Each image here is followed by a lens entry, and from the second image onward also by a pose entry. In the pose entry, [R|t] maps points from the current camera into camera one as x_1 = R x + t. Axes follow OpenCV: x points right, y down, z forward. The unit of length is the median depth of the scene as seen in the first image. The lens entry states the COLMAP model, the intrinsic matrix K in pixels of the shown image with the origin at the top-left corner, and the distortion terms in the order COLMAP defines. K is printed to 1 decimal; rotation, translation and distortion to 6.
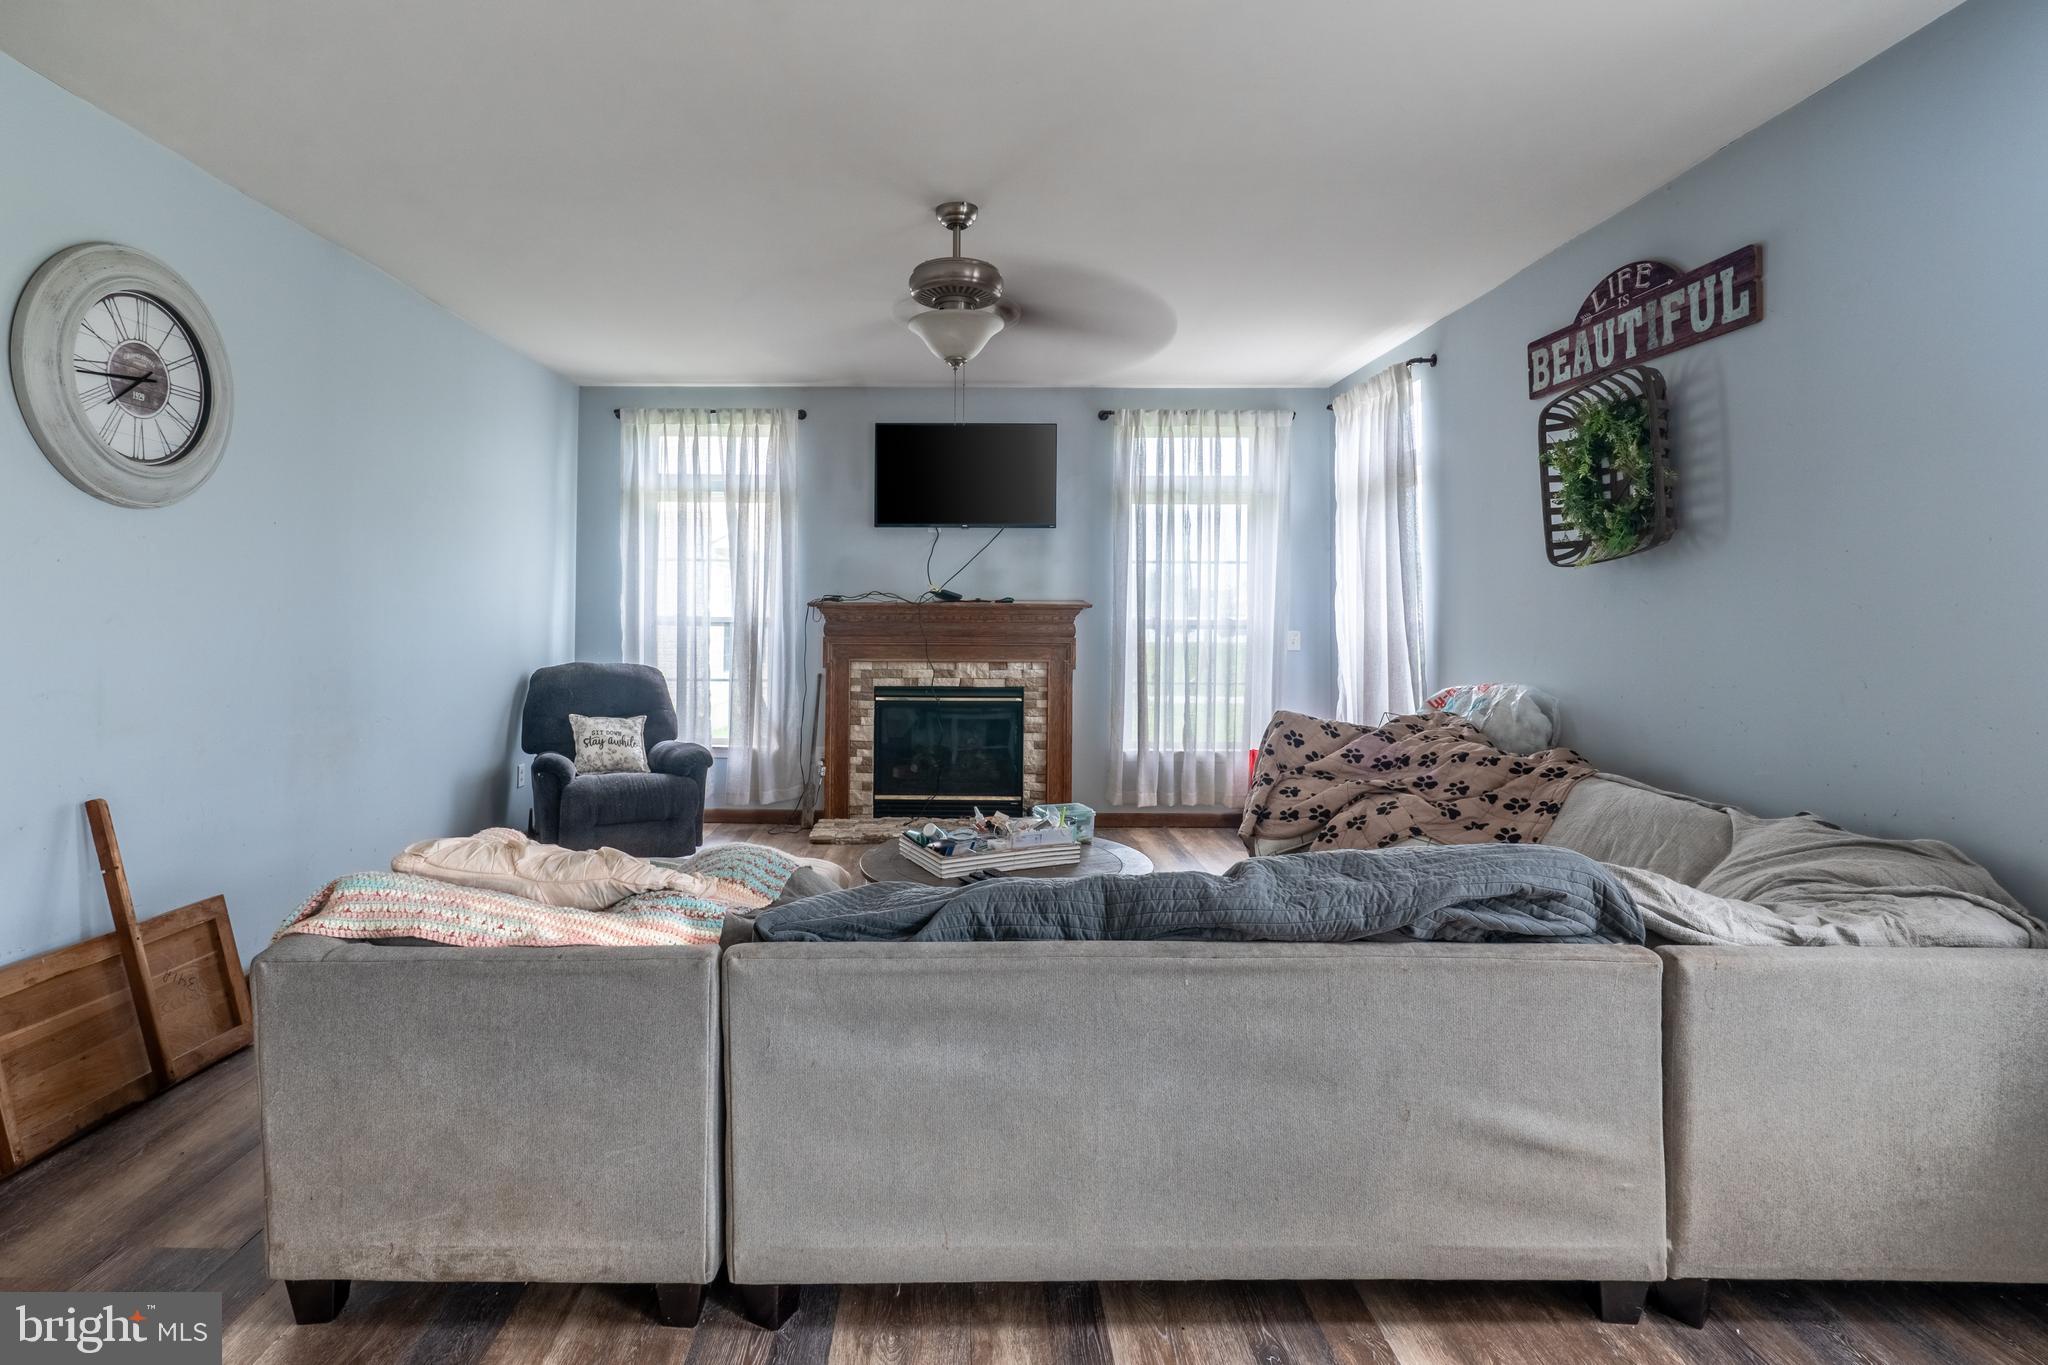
lens RADIAL K [[954.7, 0, 978.3], [0, 954.7, 602.3], [0, 0, 1]] dist [-0.006167, -0.000220]
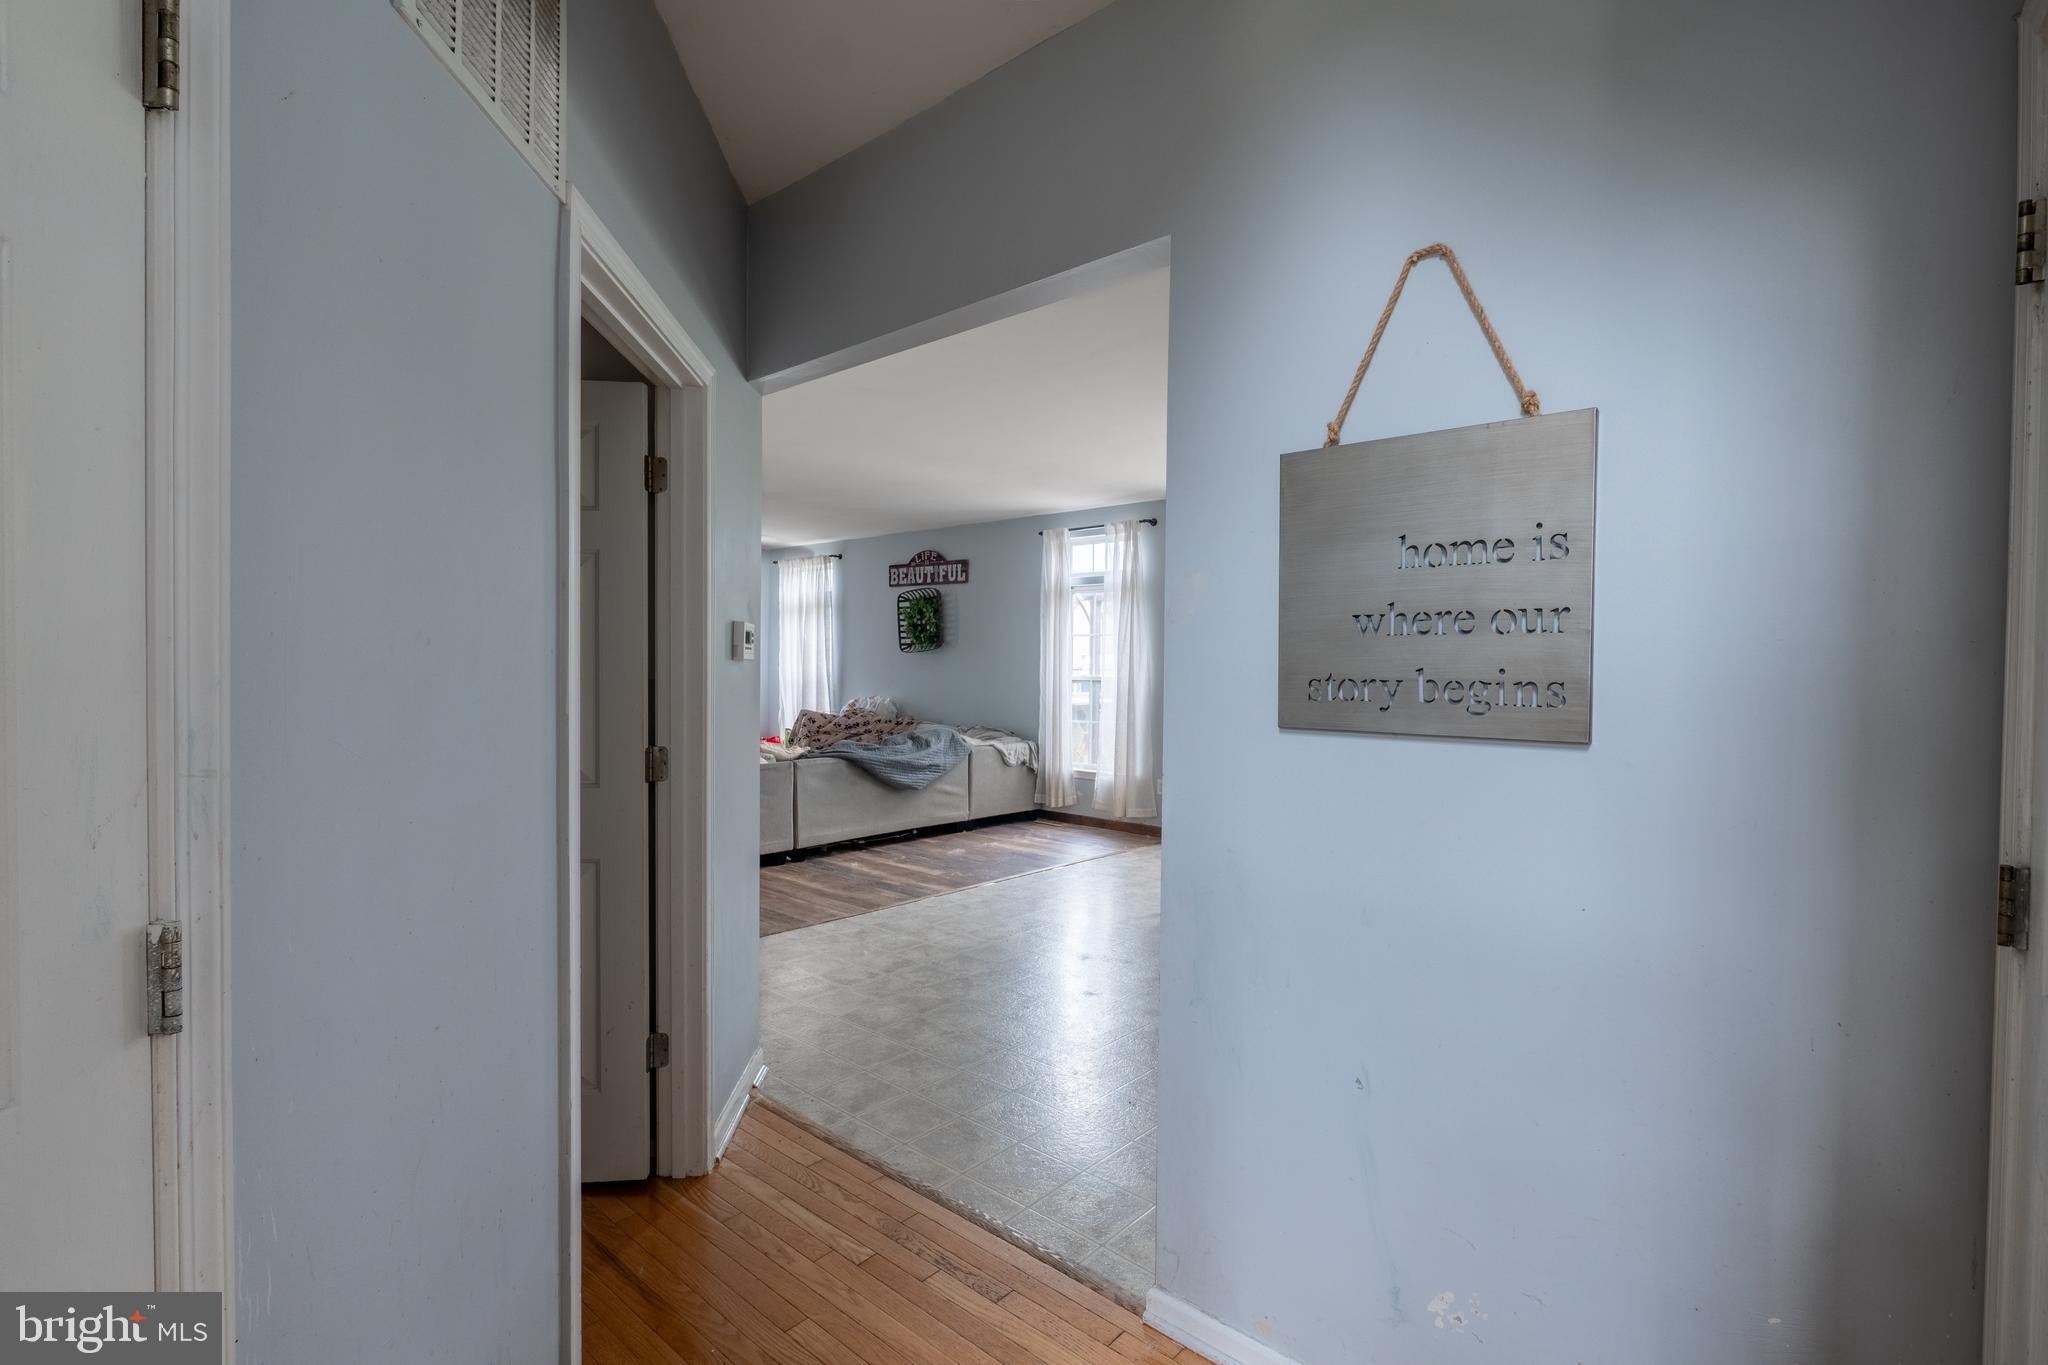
lens RADIAL K [[954.7, 0, 1023.7], [0, 954.7, 688.3], [0, 0, 1]] dist [-0.006167, -0.000220]
pose [[0.635513, -0.005497, 0.772071, -1.406611], [-0.022236, 0.999430, 0.025419, -0.011612], [-0.771770, -0.033322, 0.635028, -1.109371]]
